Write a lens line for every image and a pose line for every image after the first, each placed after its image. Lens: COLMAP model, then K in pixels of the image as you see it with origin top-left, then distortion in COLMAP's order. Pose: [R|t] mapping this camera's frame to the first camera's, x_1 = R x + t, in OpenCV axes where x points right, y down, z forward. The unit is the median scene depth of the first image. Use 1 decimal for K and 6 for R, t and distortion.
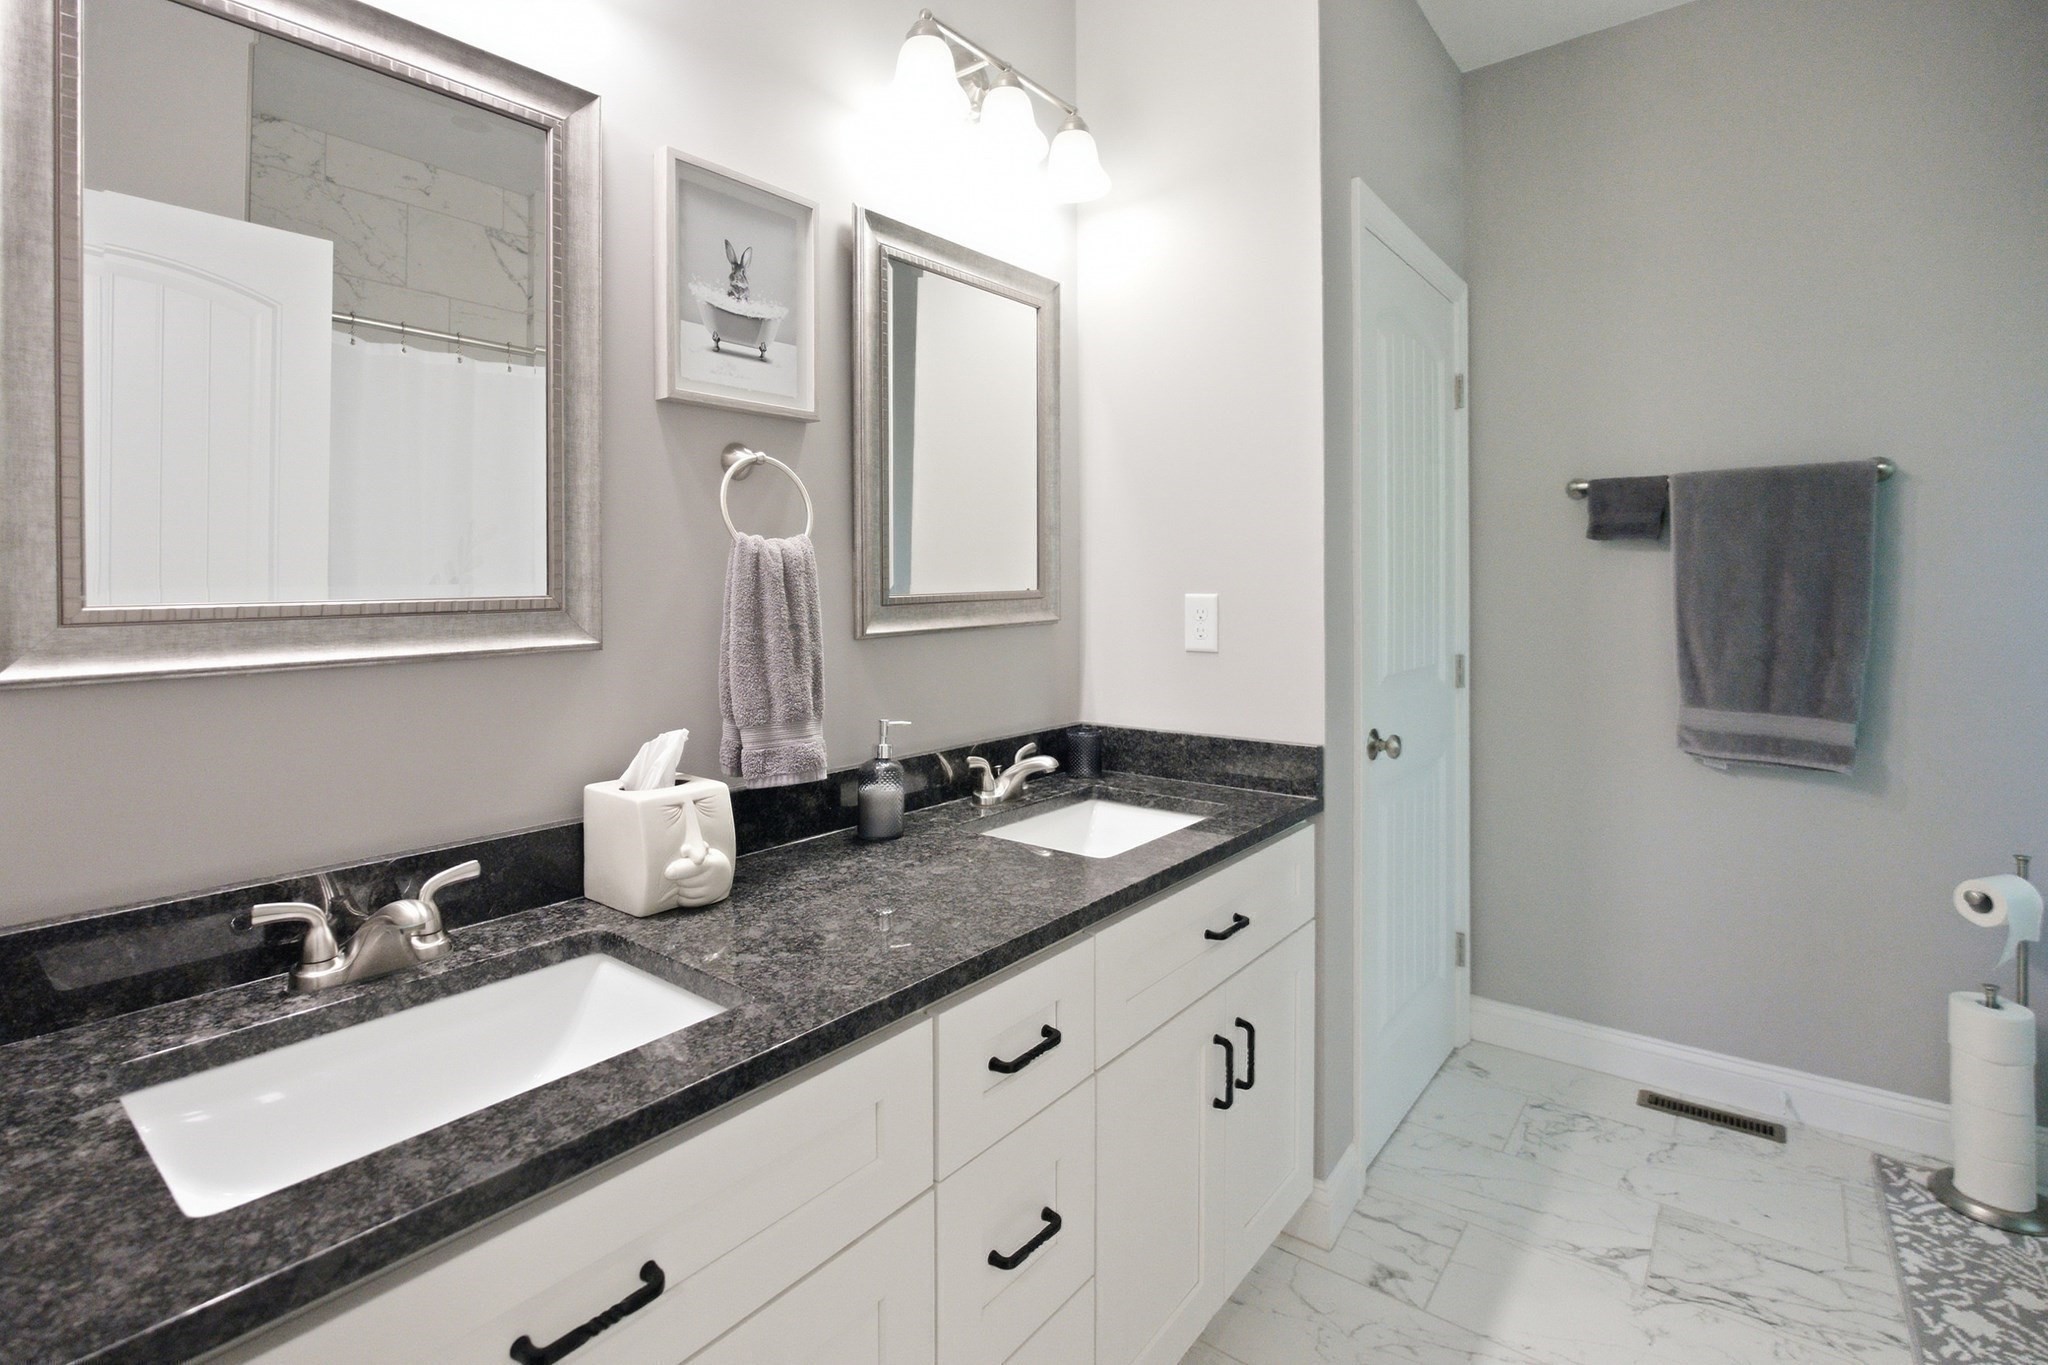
lens RADIAL K [[978.8, 0, 1020.4], [0, 978.8, 593.3], [0, 0, 1]] dist [-0.015985, -0.000005]
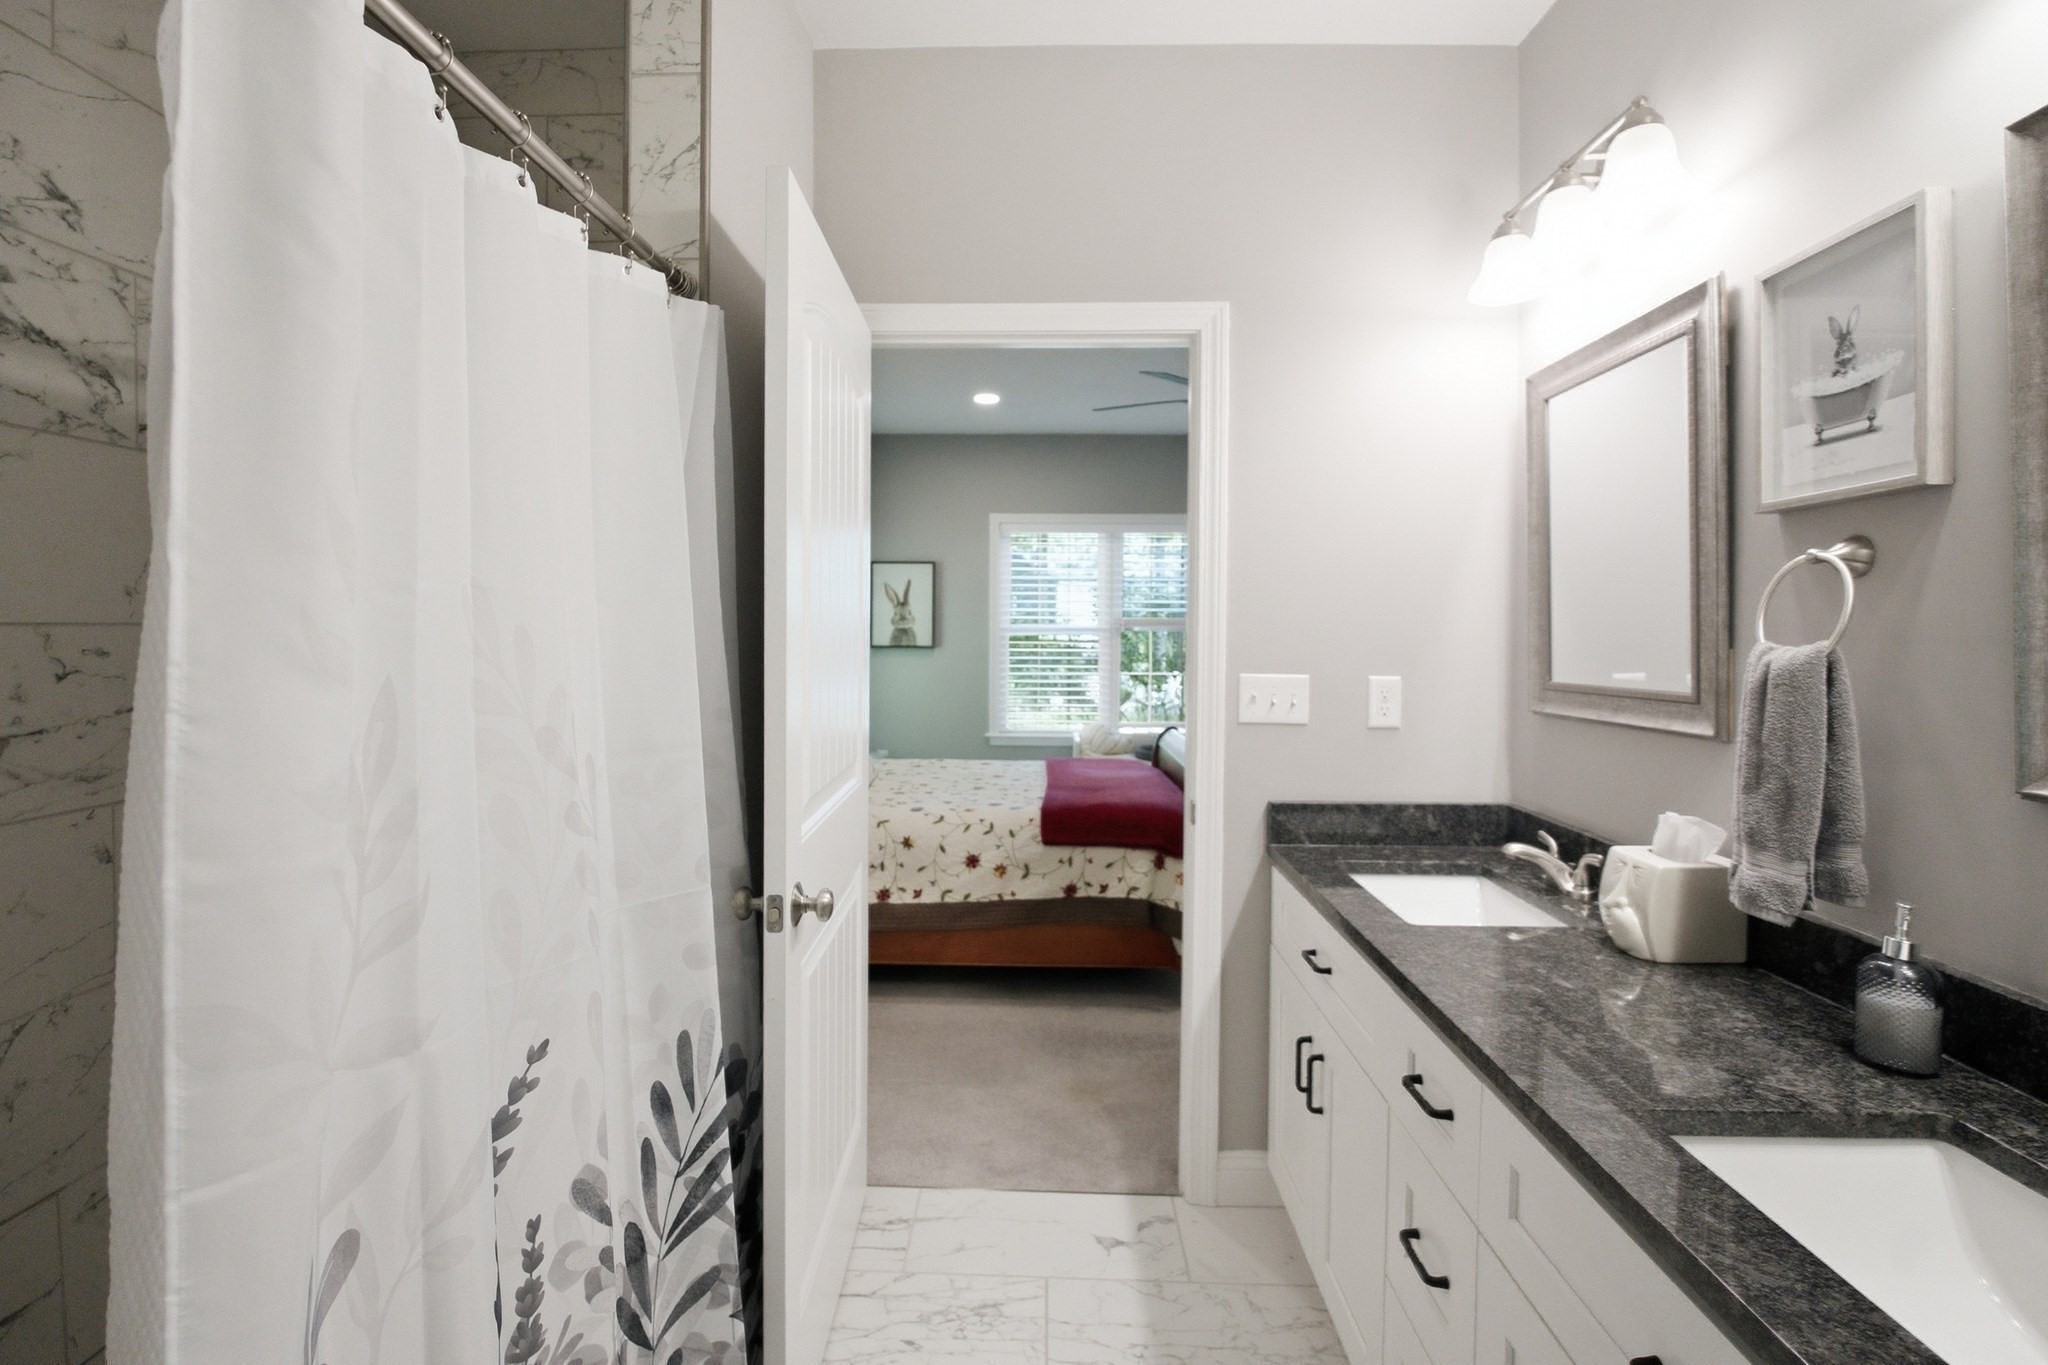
lens RADIAL K [[978.8, 0, 1020.4], [0, 978.8, 593.3], [0, 0, 1]] dist [-0.015985, -0.000005]
pose [[-0.800787, -0.014083, -0.598783, 0.837115], [-0.002542, 0.999794, -0.020114, -0.082563], [0.598943, -0.014585, -0.800658, 1.255155]]
